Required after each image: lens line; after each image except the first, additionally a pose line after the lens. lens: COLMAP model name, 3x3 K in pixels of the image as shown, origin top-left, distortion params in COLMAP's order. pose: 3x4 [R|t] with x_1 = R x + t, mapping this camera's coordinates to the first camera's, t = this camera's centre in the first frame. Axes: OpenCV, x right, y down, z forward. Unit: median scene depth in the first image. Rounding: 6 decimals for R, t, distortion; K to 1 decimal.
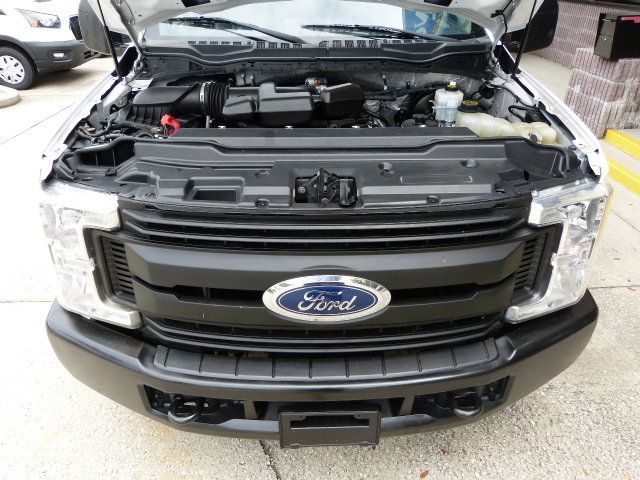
lens RADIAL K [[479.7, 0, 319.5], [0, 479.7, 242.5], [0, 0, 1]] dist [-0.043398, 0.032033]
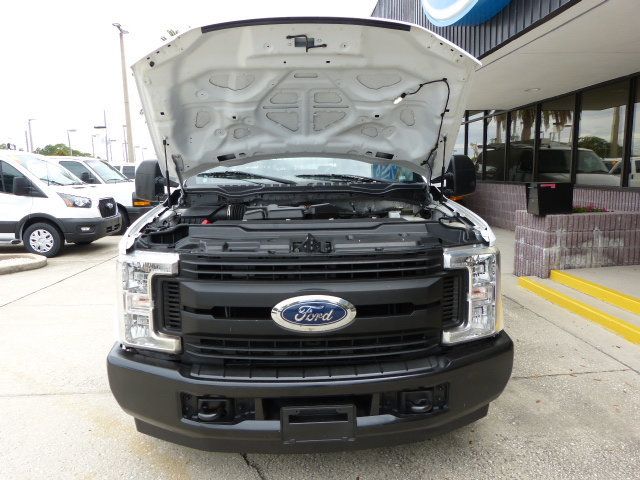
lens RADIAL K [[479.7, 0, 321.2], [0, 479.7, 239.7], [0, 0, 1]] dist [-0.043398, 0.032033]
pose [[0.999596, -0.015254, 0.023998, 0.004556], [0.023156, 0.926485, -0.375619, 0.372310], [-0.016505, 0.376022, 0.926464, -0.383801]]
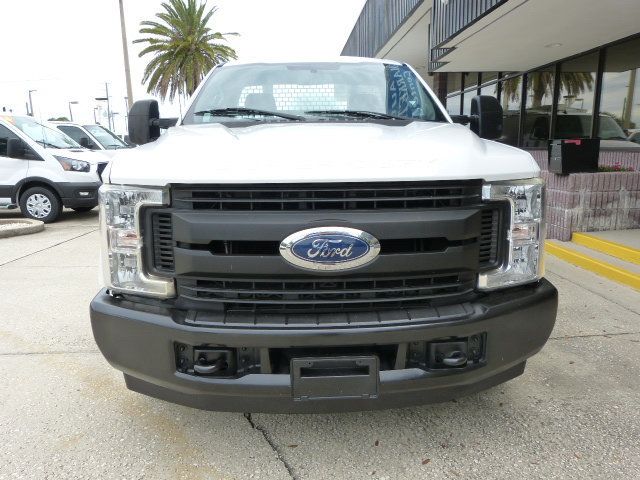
lens RADIAL K [[479.7, 0, 323.2], [0, 479.7, 240.1], [0, 0, 1]] dist [-0.043398, 0.032033]
pose [[0.999760, -0.013309, 0.017429, -0.019523], [0.018302, 0.944207, -0.328844, 0.408066], [-0.012080, 0.329084, 0.944223, -0.166160]]
